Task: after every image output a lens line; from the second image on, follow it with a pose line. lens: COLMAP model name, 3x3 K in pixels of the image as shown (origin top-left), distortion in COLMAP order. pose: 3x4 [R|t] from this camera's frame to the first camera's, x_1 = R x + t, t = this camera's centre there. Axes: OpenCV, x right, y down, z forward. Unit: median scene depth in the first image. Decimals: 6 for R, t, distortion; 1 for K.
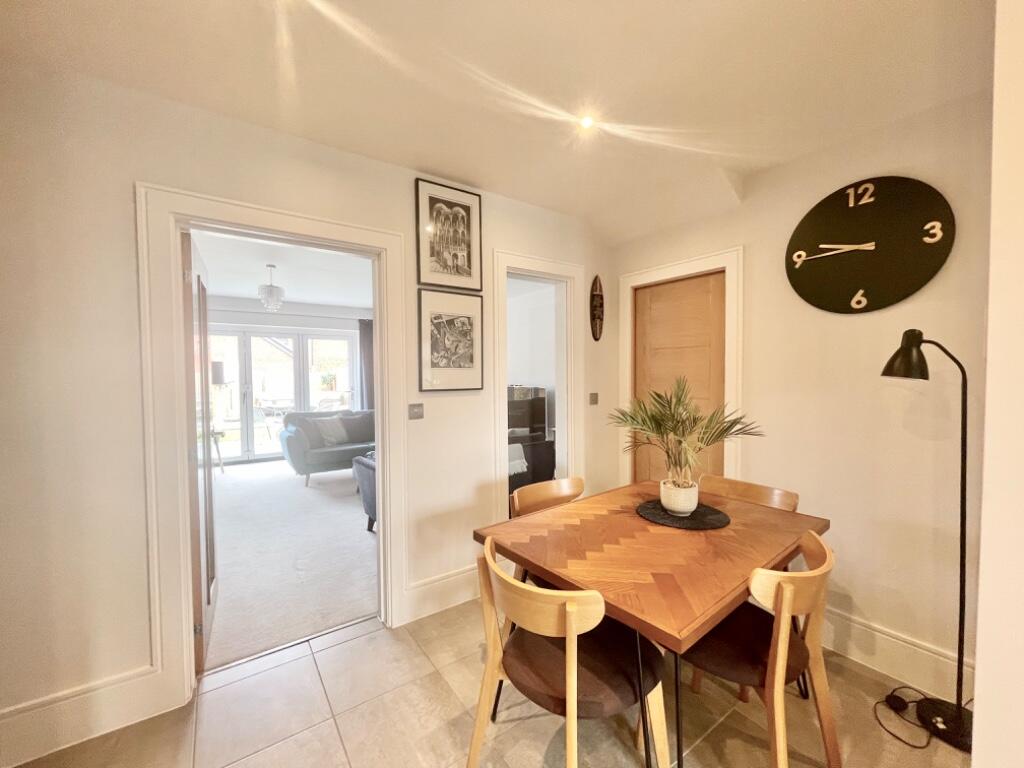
lens RADIAL K [[413.9, 0, 508.5], [0, 413.9, 388.7], [0, 0, 1]] dist [0.000069, -0.000069]
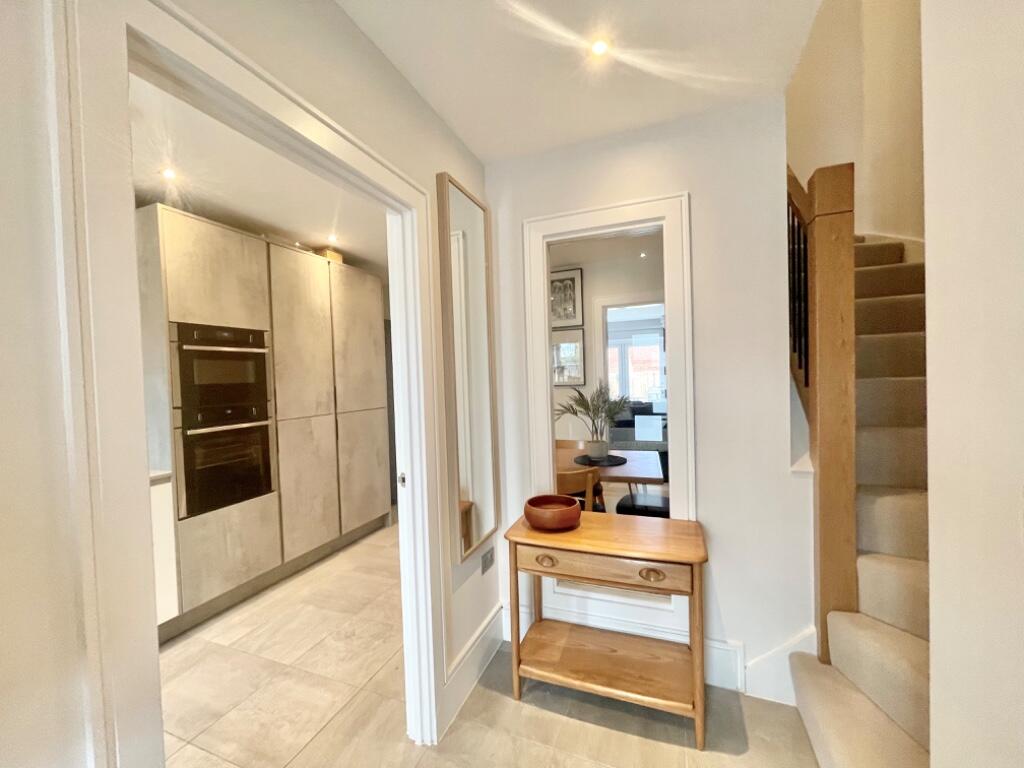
lens RADIAL K [[413.9, 0, 508.5], [0, 413.9, 388.7], [0, 0, 1]] dist [0.000069, -0.000069]
pose [[0.551163, 0.010612, -0.834330, 1.195106], [-0.004463, 0.999942, 0.009770, 0.000628], [0.834386, -0.001661, 0.551179, -0.165028]]
